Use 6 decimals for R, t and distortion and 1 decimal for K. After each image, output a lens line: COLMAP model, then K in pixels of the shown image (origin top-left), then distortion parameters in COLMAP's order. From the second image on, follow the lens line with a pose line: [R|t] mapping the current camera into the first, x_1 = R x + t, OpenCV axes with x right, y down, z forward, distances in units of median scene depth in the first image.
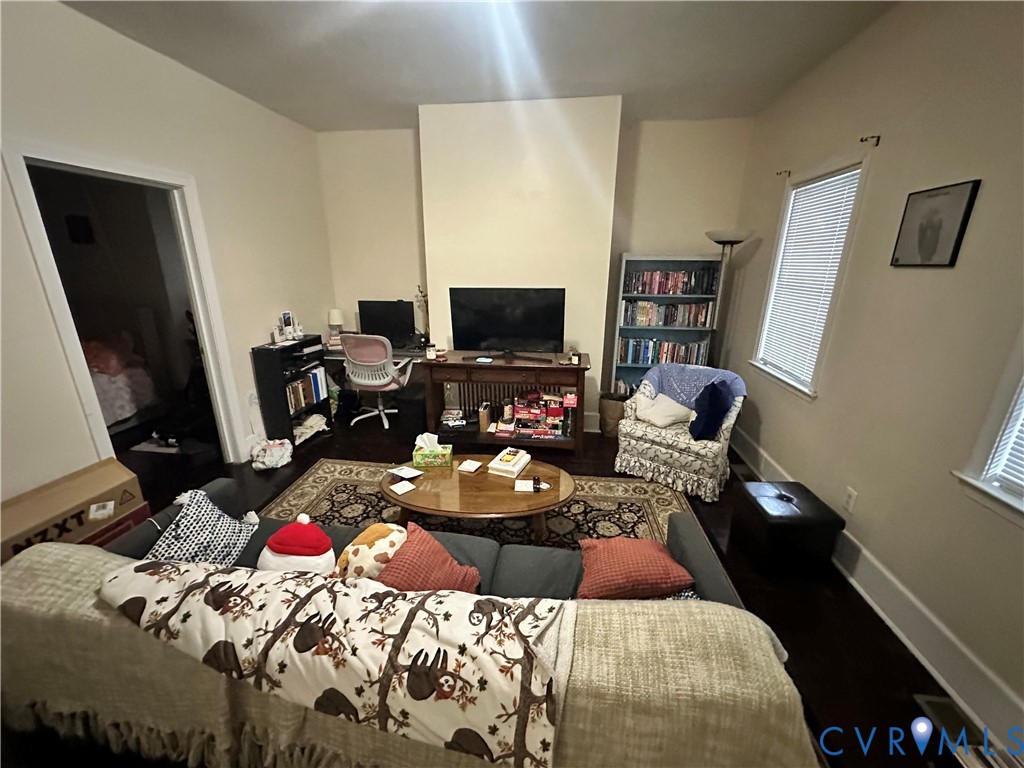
lens RADIAL K [[408.8, 0, 513.9], [0, 408.8, 385.3], [0, 0, 1]] dist [-0.003099, 0.001200]
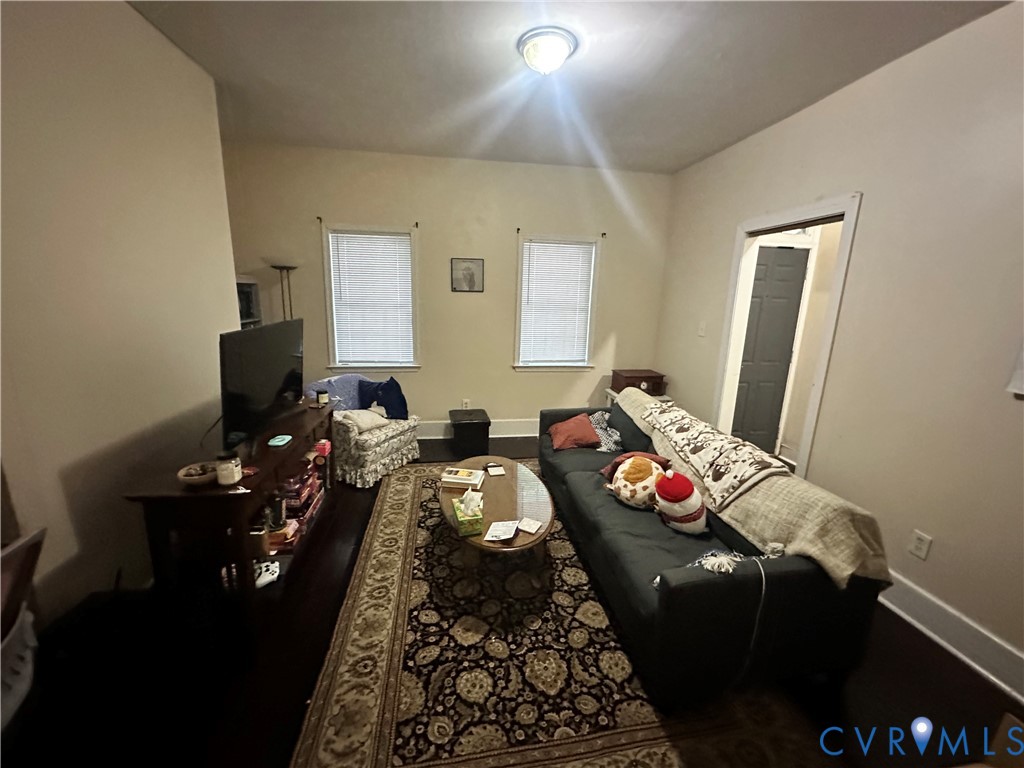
lens RADIAL K [[408.8, 0, 514.1], [0, 408.8, 385.6], [0, 0, 1]] dist [-0.003099, 0.001200]
pose [[-0.281796, -0.221355, 0.933591, -0.931048], [0.257337, 0.919937, 0.295793, -0.290839], [-0.924321, 0.323601, -0.202271, 0.969958]]
